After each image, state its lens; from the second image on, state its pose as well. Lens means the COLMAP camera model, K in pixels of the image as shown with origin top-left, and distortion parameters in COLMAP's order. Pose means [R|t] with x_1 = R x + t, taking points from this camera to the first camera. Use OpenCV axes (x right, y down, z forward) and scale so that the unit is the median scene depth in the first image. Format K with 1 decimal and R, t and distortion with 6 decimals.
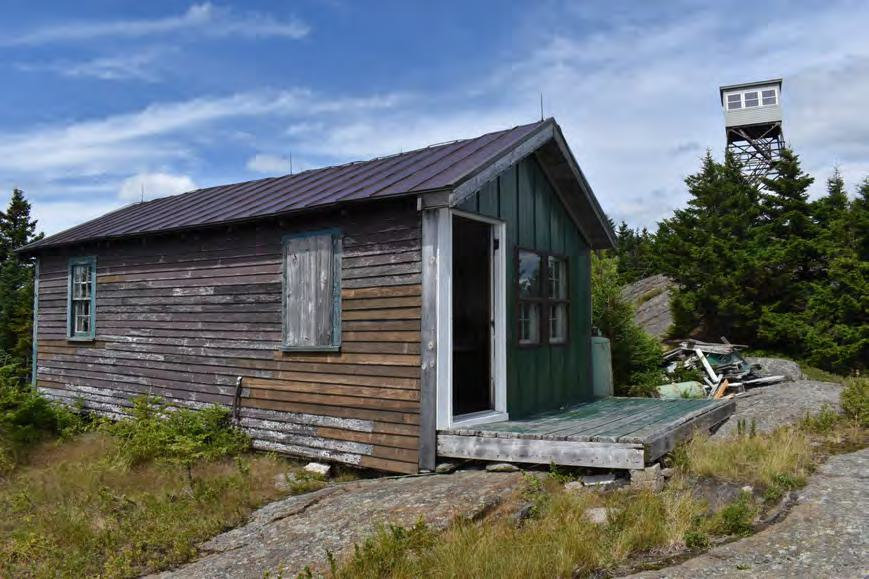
lens RADIAL K [[673.0, 0, 432.3], [0, 673.0, 289.5], [0, 0, 1]] dist [-0.111233, 0.001612]
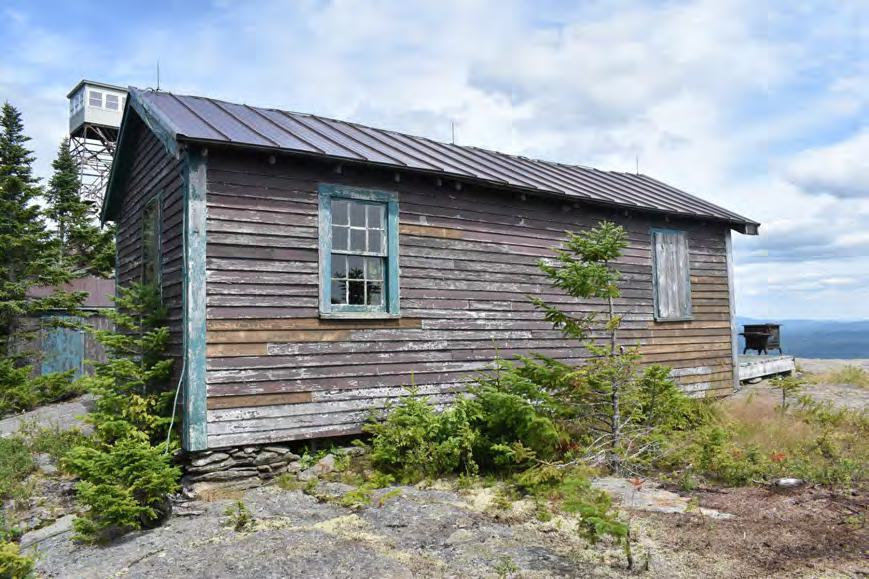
lens RADIAL K [[673.0, 0, 432.0], [0, 673.0, 289.1], [0, 0, 1]] dist [-0.111233, 0.001612]
pose [[0.364837, 0.050955, 0.929676, -1.467026], [-0.043311, 0.998349, -0.037722, 0.093363], [-0.930063, -0.026502, 0.366442, 0.904994]]
